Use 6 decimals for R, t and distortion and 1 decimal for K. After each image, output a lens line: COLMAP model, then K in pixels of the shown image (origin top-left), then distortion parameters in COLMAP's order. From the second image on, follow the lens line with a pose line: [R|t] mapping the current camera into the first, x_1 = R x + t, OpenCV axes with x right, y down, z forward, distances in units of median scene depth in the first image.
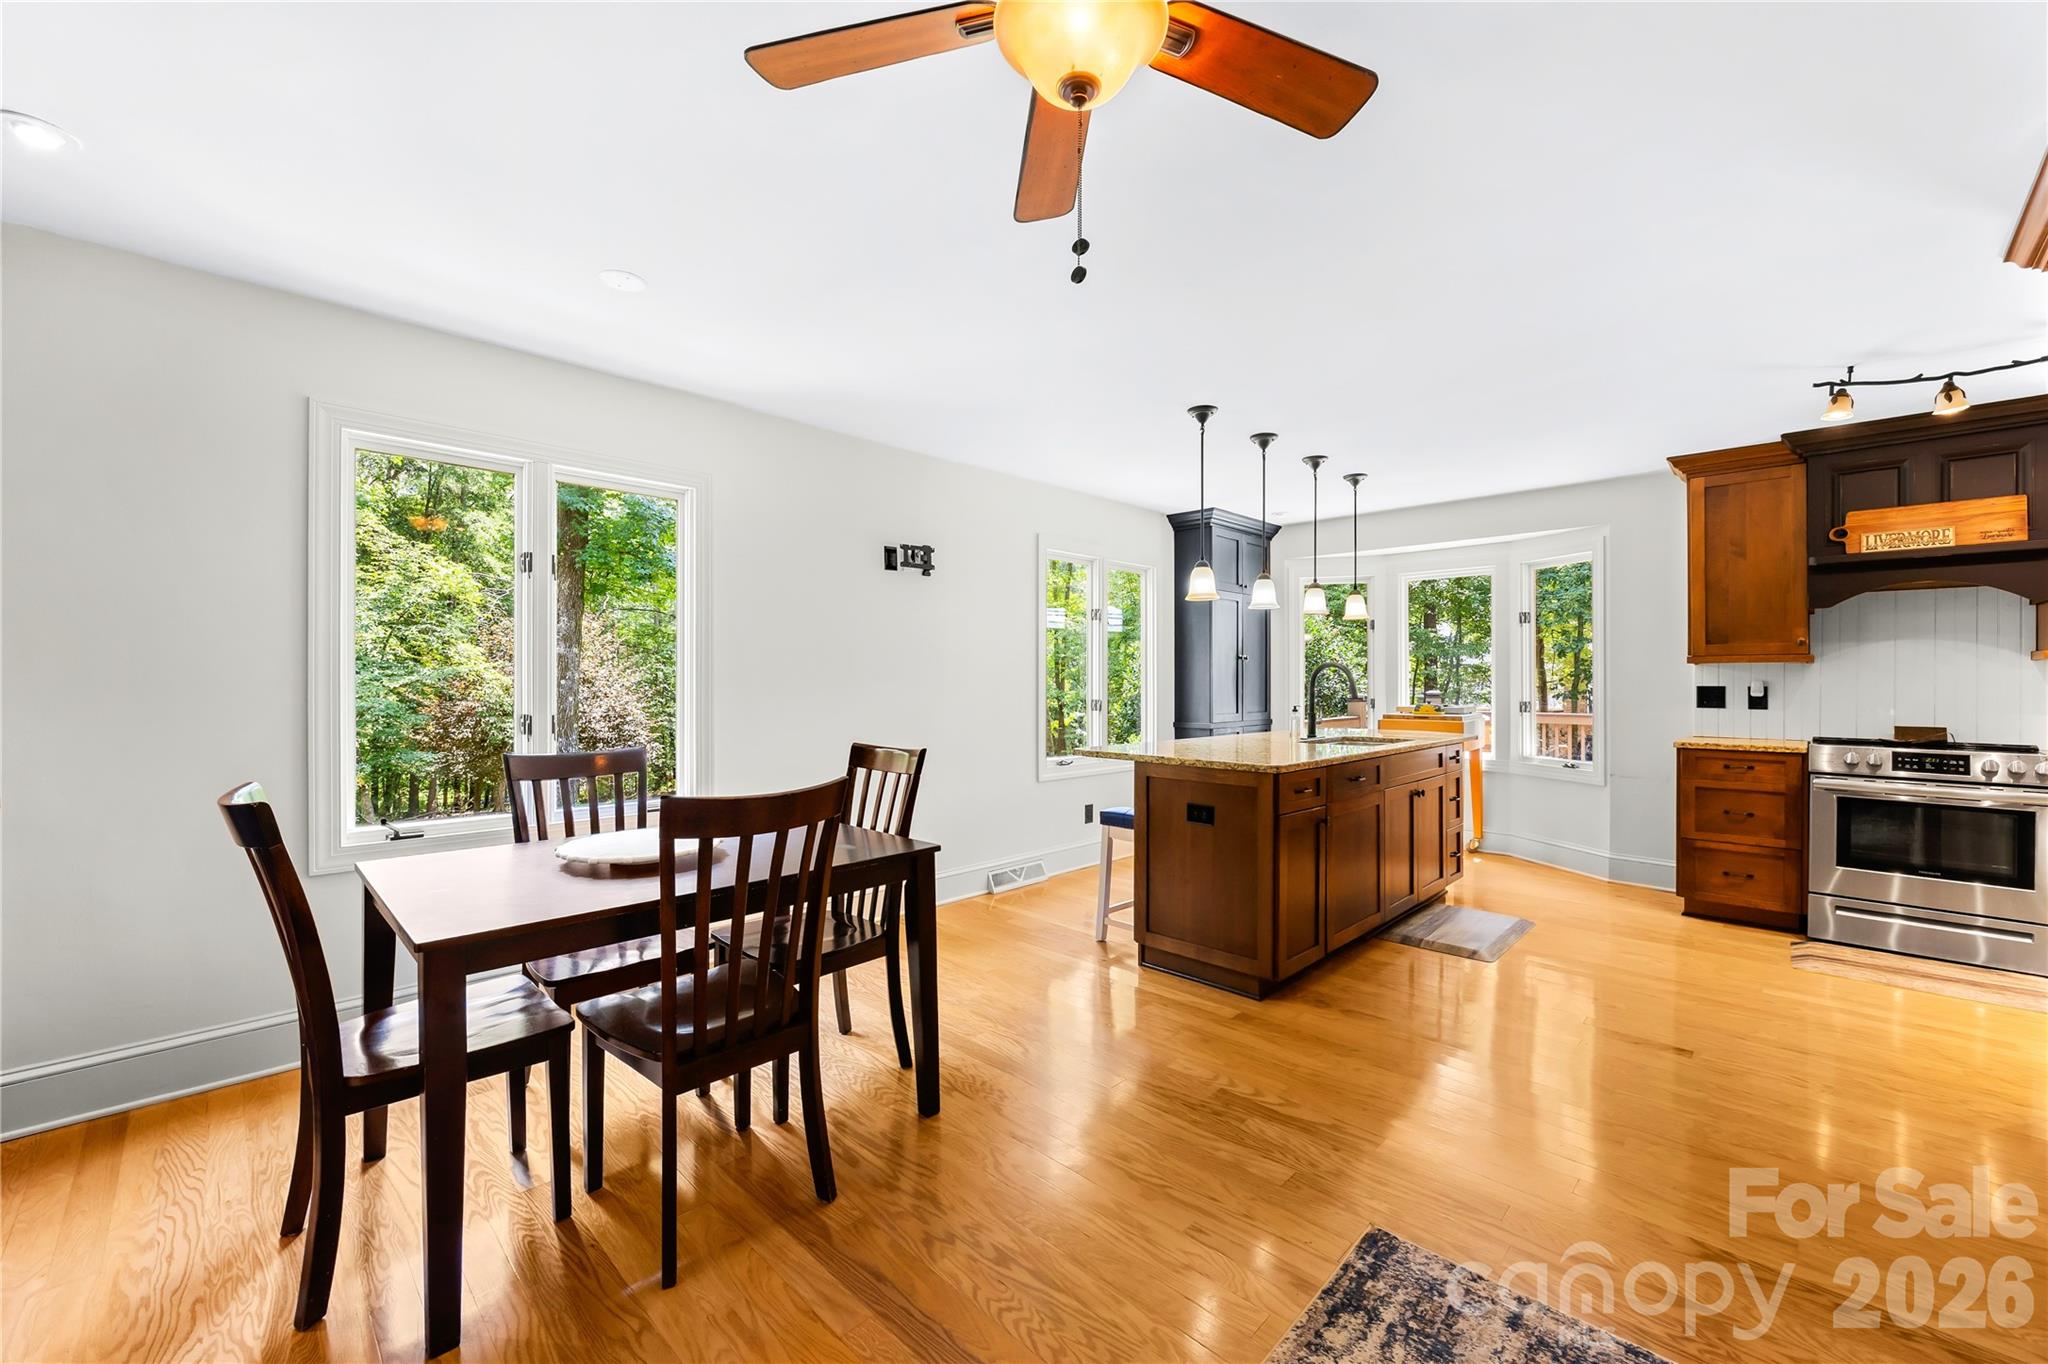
lens RADIAL K [[813.7, 0, 1030.8], [0, 813.7, 675.8], [0, 0, 1]] dist [0.003009, 0.000620]
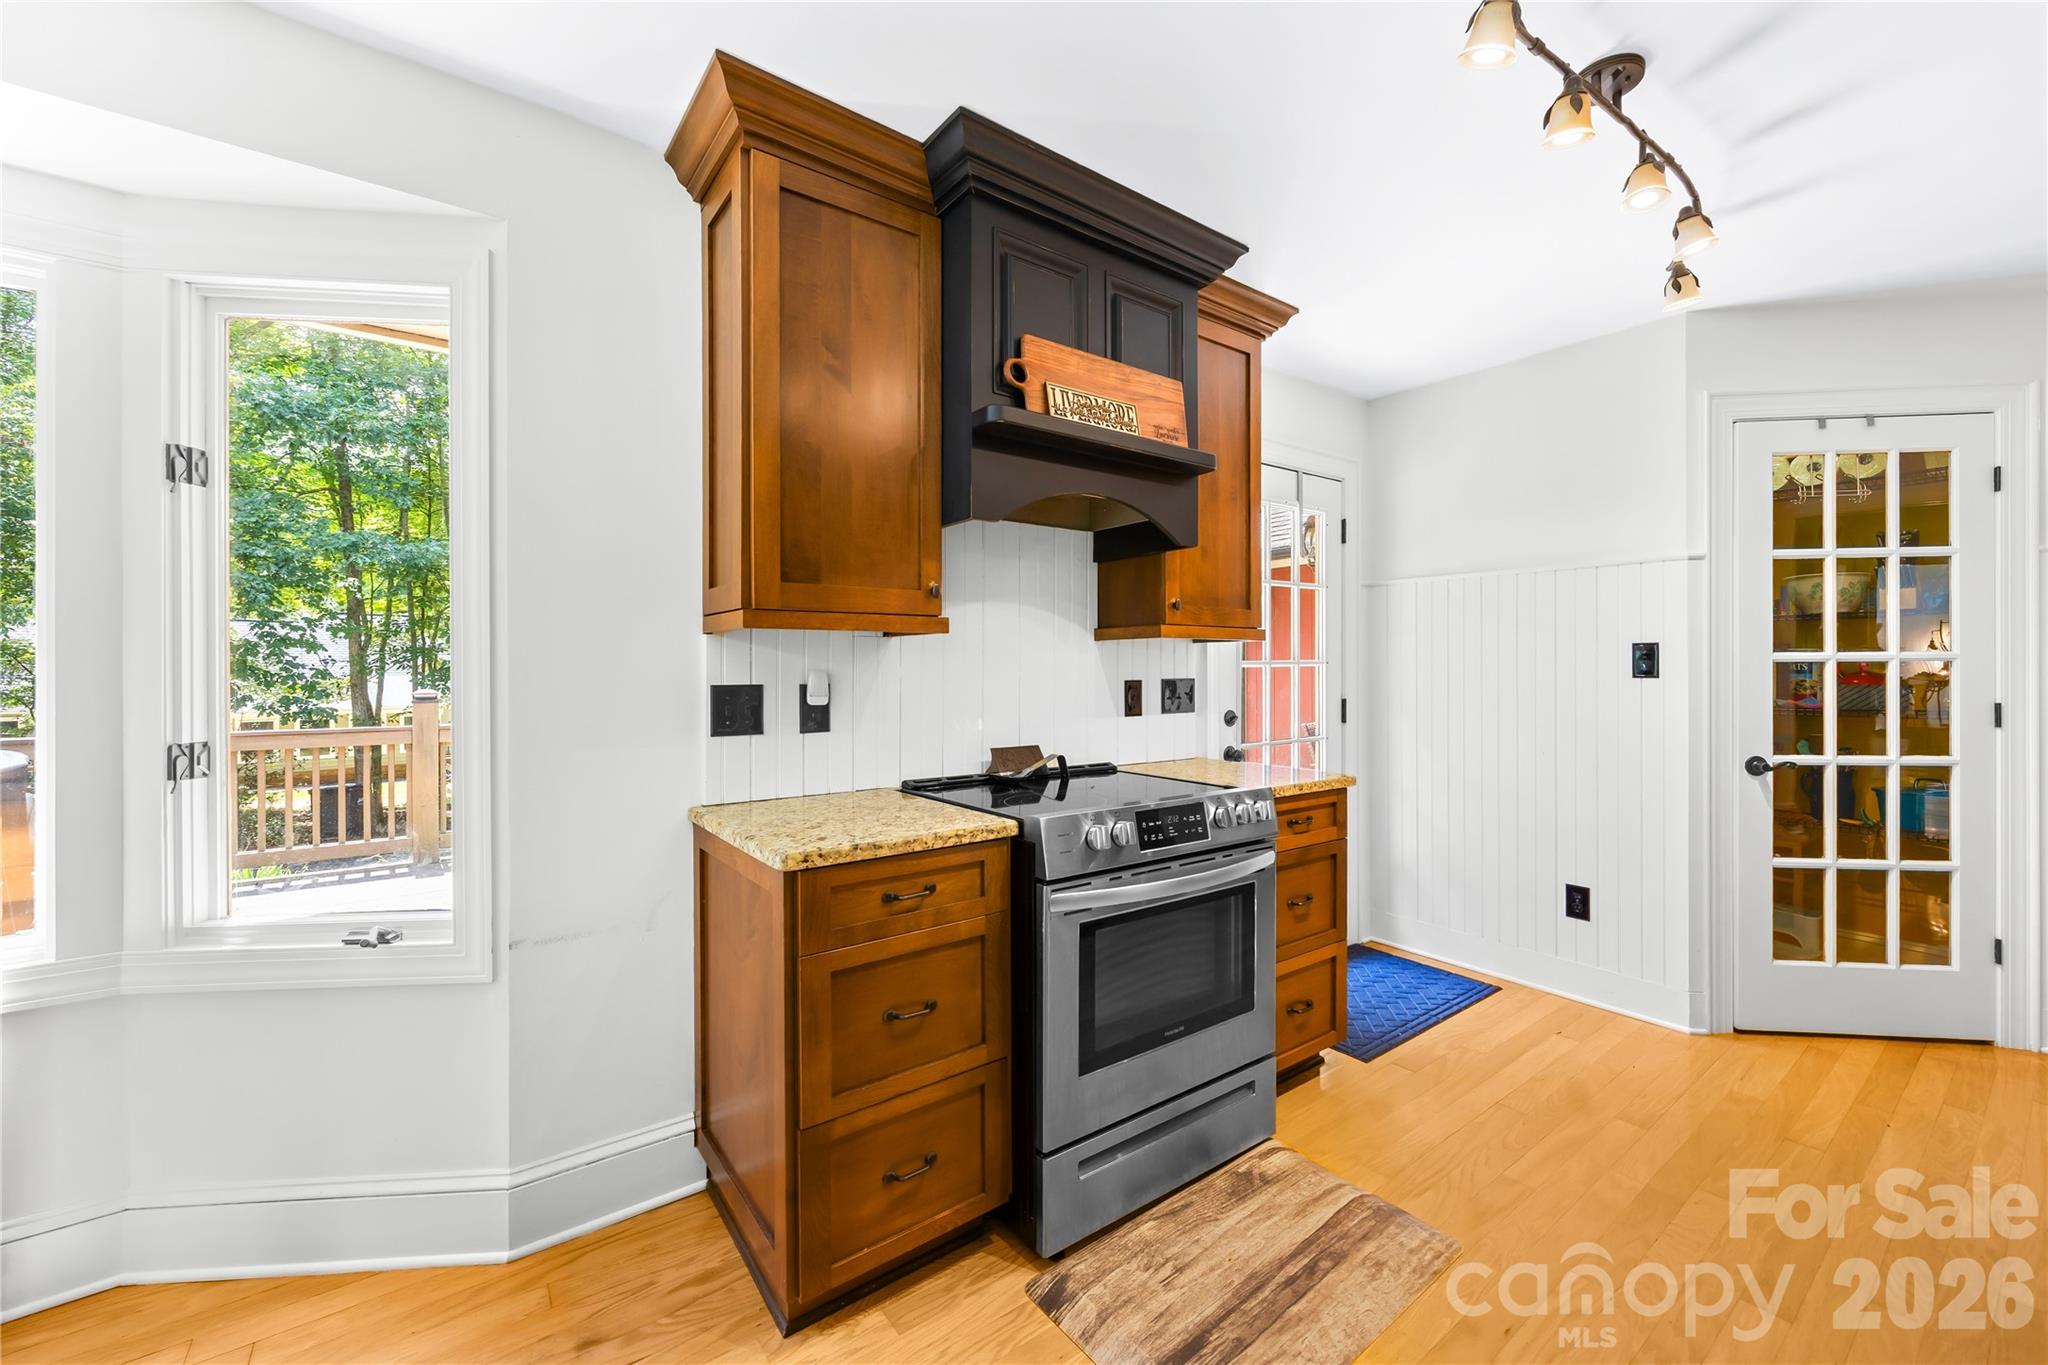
lens RADIAL K [[799.0, 0, 1031.2], [0, 799.0, 670.7], [0, 0, 1]] dist [-0.002198, -0.000096]
pose [[0.159215, -0.004973, 0.987231, 0.489535], [-0.002763, 0.999981, 0.005483, 0.002795], [-0.987240, -0.003601, 0.159199, 0.864881]]
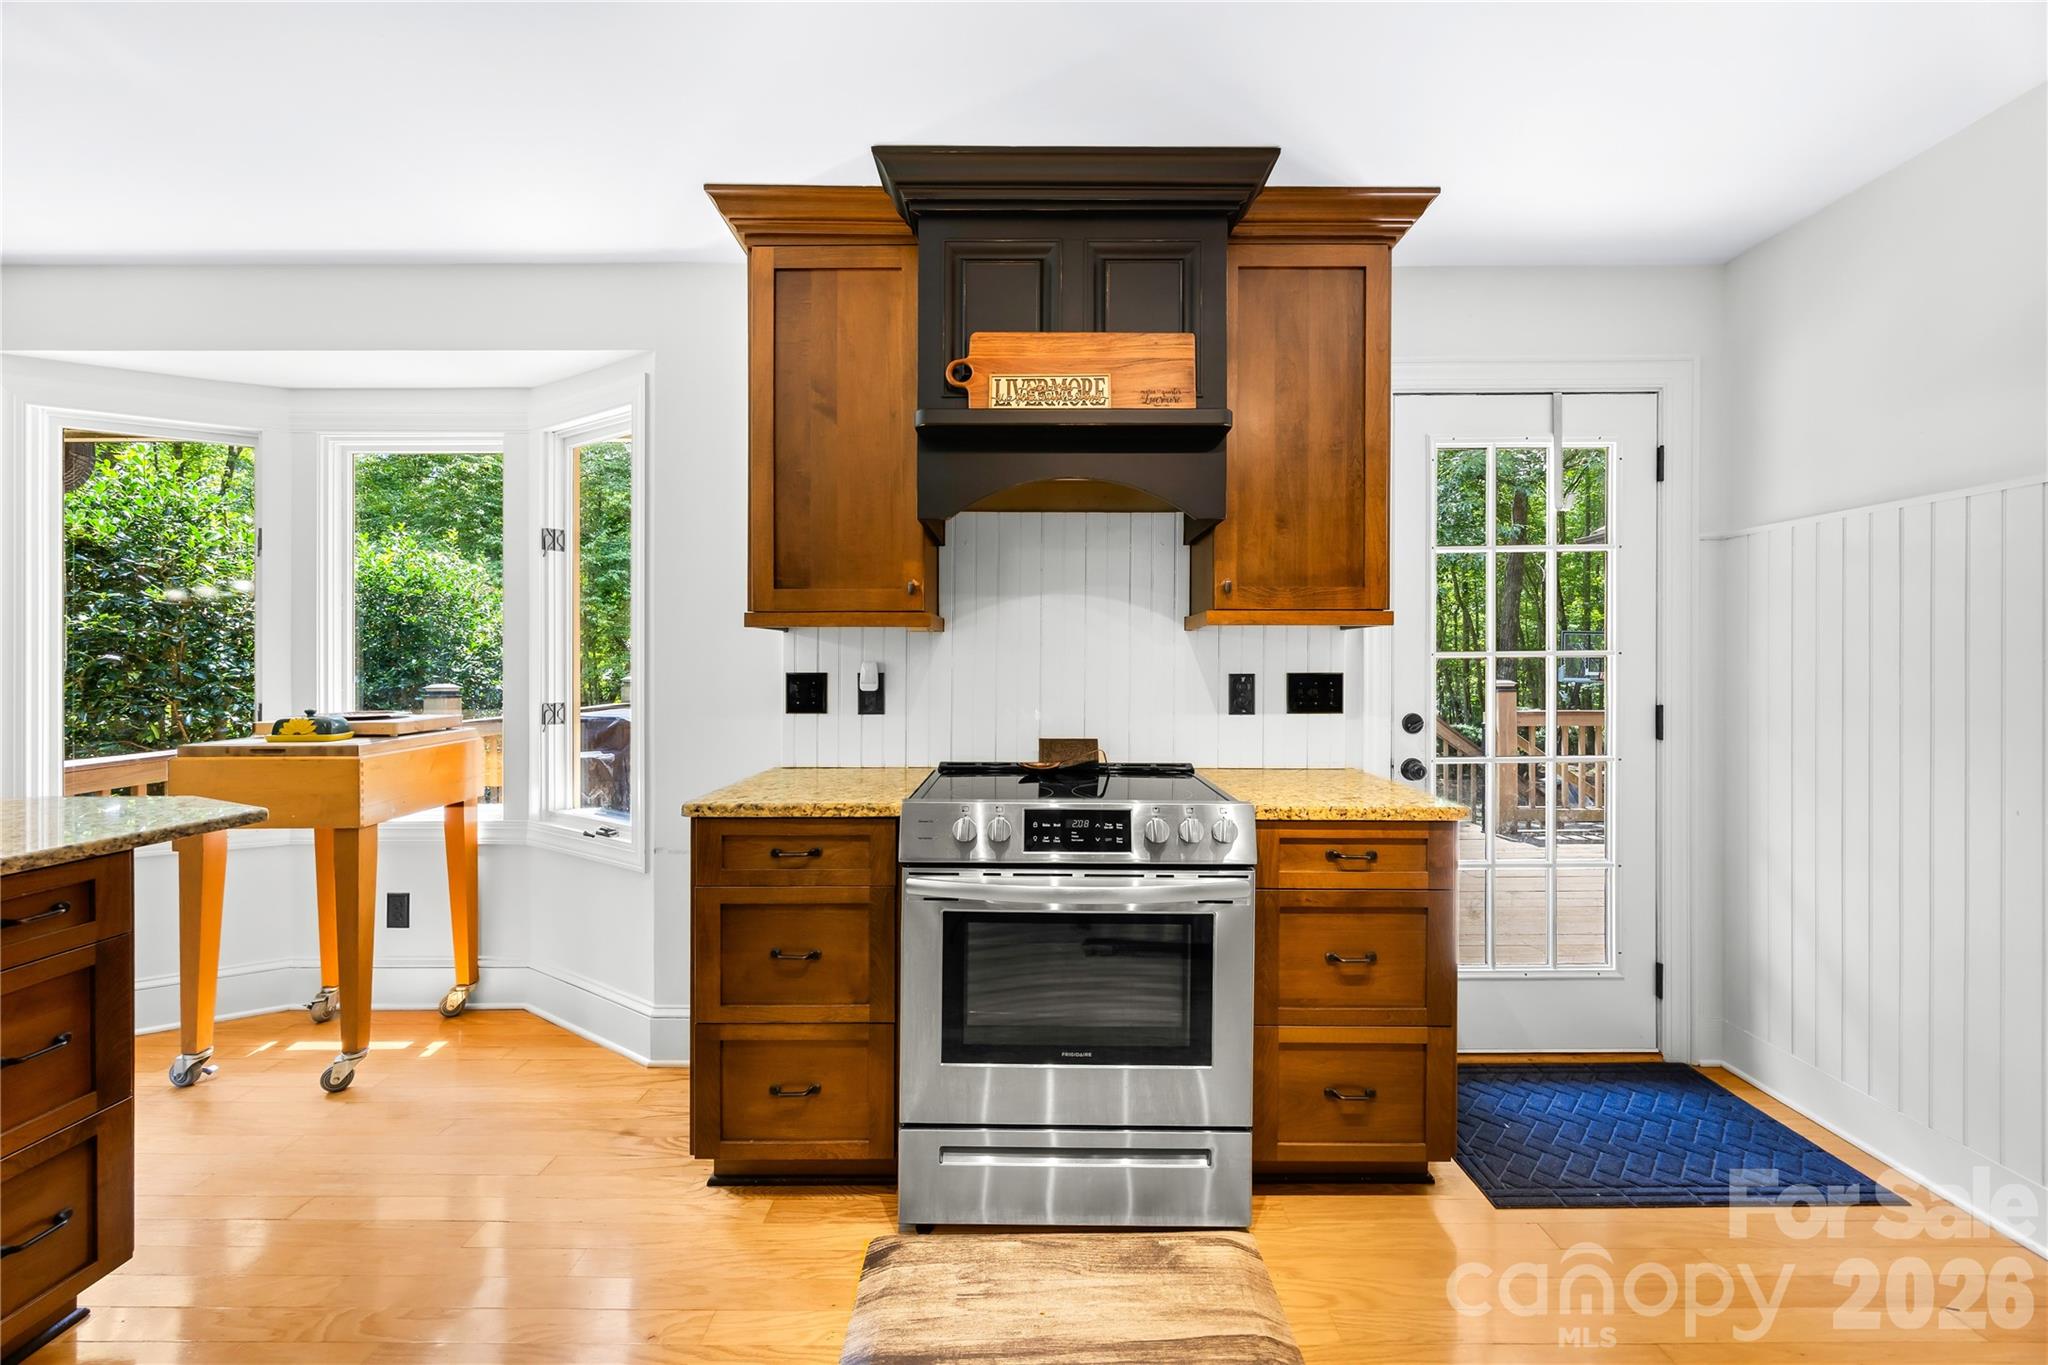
lens RADIAL K [[774.7, 0, 1035.1], [0, 774.7, 665.7], [0, 0, 1]] dist [-0.002506, 0.000007]
pose [[0.717332, -0.004062, 0.696720, 0.650787], [-0.002904, 0.999957, 0.008821, 0.003593], [-0.696725, -0.008351, 0.717289, 0.587734]]
